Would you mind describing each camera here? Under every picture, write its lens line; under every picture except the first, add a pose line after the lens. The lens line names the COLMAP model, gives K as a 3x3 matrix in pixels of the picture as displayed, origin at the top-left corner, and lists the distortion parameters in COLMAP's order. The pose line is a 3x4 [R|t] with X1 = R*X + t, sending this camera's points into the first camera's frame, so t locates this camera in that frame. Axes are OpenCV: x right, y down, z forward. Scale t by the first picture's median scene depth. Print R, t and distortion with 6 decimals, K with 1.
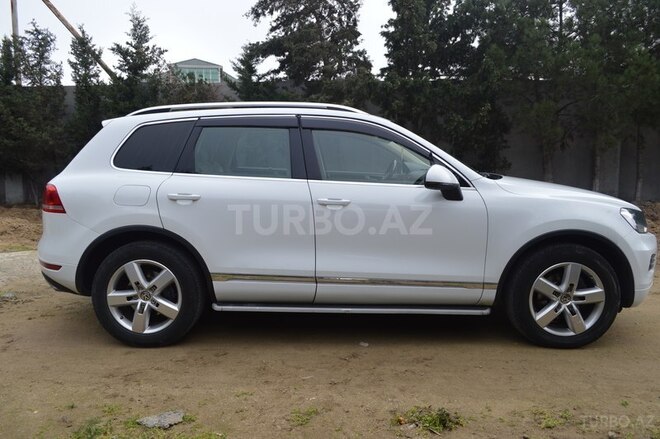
lens RADIAL K [[517.0, 0, 328.3], [0, 517.0, 217.3], [0, 0, 1]] dist [-0.013900, 0.001389]
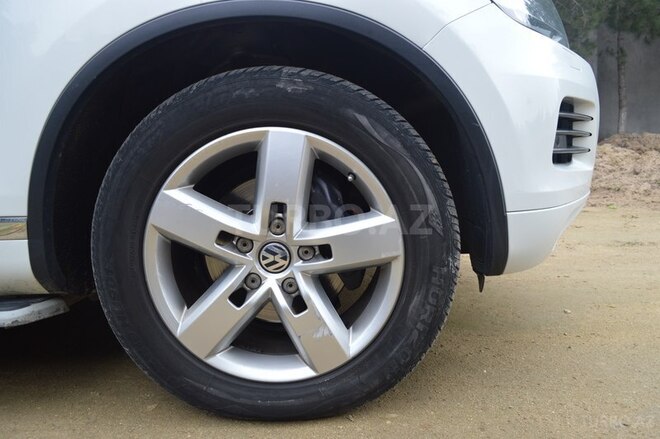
lens RADIAL K [[517.0, 0, 331.6], [0, 517.0, 218.1], [0, 0, 1]] dist [-0.013900, 0.001389]
pose [[0.998304, -0.058134, -0.003021, 0.496625], [0.058172, 0.998200, 0.014578, 0.133380], [0.002168, -0.014729, 0.999889, 0.705990]]
